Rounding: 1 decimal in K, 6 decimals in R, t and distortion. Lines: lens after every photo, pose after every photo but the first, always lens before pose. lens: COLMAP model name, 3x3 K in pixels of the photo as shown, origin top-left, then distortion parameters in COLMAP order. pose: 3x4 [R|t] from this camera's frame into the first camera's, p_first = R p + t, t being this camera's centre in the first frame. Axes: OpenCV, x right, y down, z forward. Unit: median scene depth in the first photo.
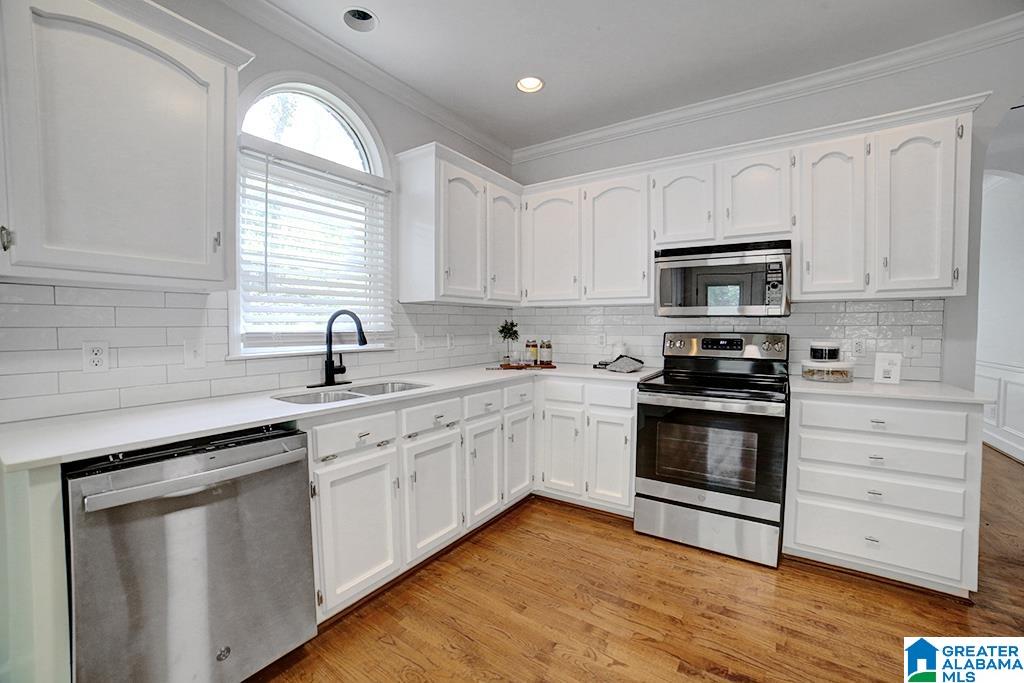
lens RADIAL K [[412.2, 0, 511.9], [0, 412.2, 337.9], [0, 0, 1]] dist [-0.110214, 0.039541]
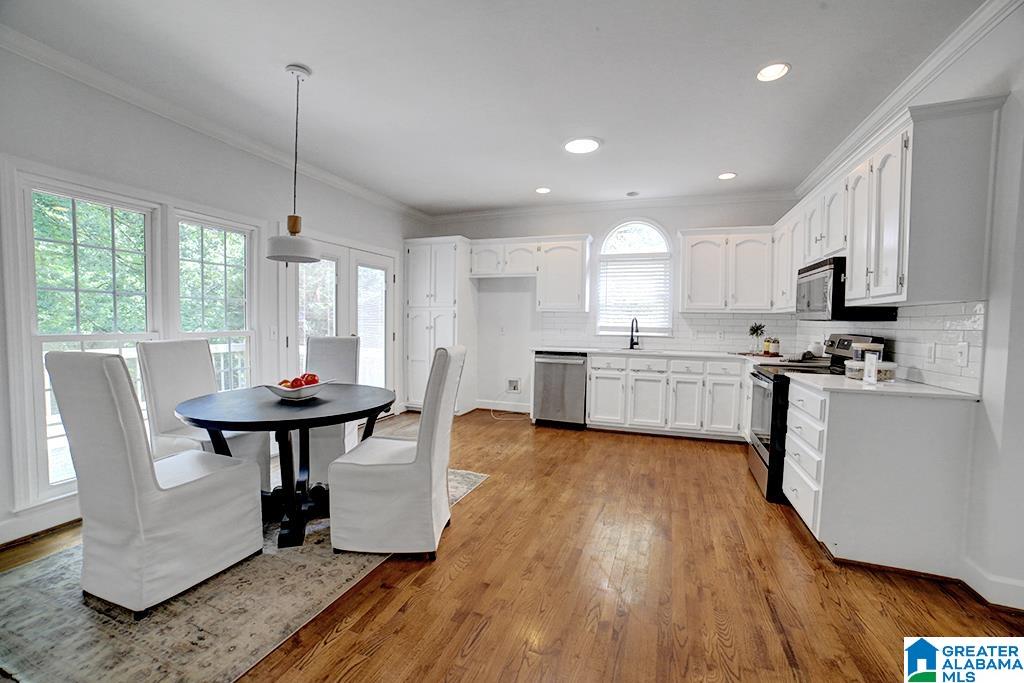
lens RADIAL K [[415.8, 0, 532.4], [0, 415.8, 340.5], [0, 0, 1]] dist [-0.000084, 0.000006]
pose [[0.279265, 0.049446, -0.958940, 1.615427], [-0.044366, 0.998271, 0.038553, -0.002038], [0.959189, 0.031778, 0.280975, -0.222288]]
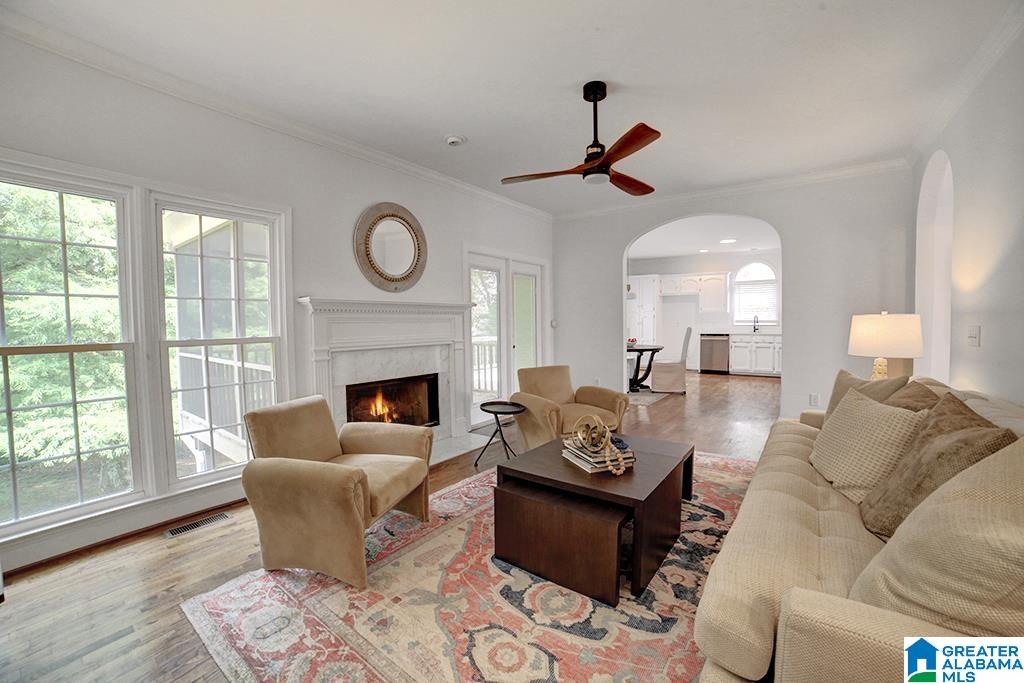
lens RADIAL K [[412.2, 0, 511.9], [0, 412.2, 337.9], [0, 0, 1]] dist [-0.110214, 0.039541]
pose [[-0.037386, 0.044590, -0.998306, 3.682542], [-0.018855, 0.998795, 0.045318, 0.030292], [0.999123, 0.020517, -0.036500, -1.354994]]
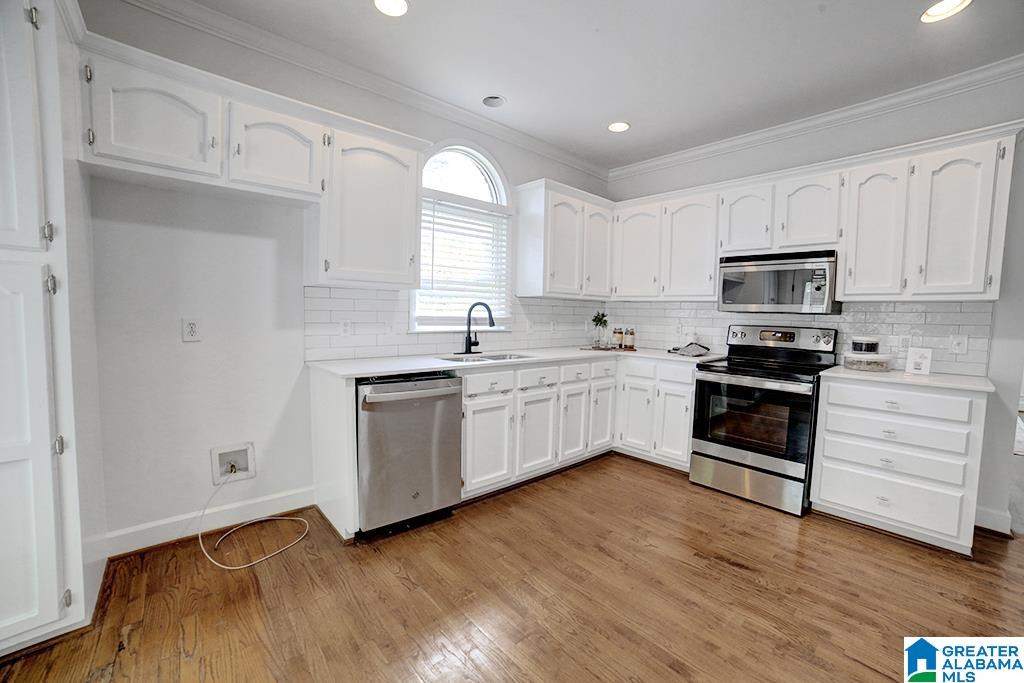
lens RADIAL K [[412.2, 0, 511.9], [0, 412.2, 337.9], [0, 0, 1]] dist [-0.110214, 0.039541]
pose [[0.966918, 0.037519, -0.252314, 0.068169], [-0.030943, 0.999071, 0.029979, 0.010873], [0.253205, -0.021180, 0.967181, -0.372441]]
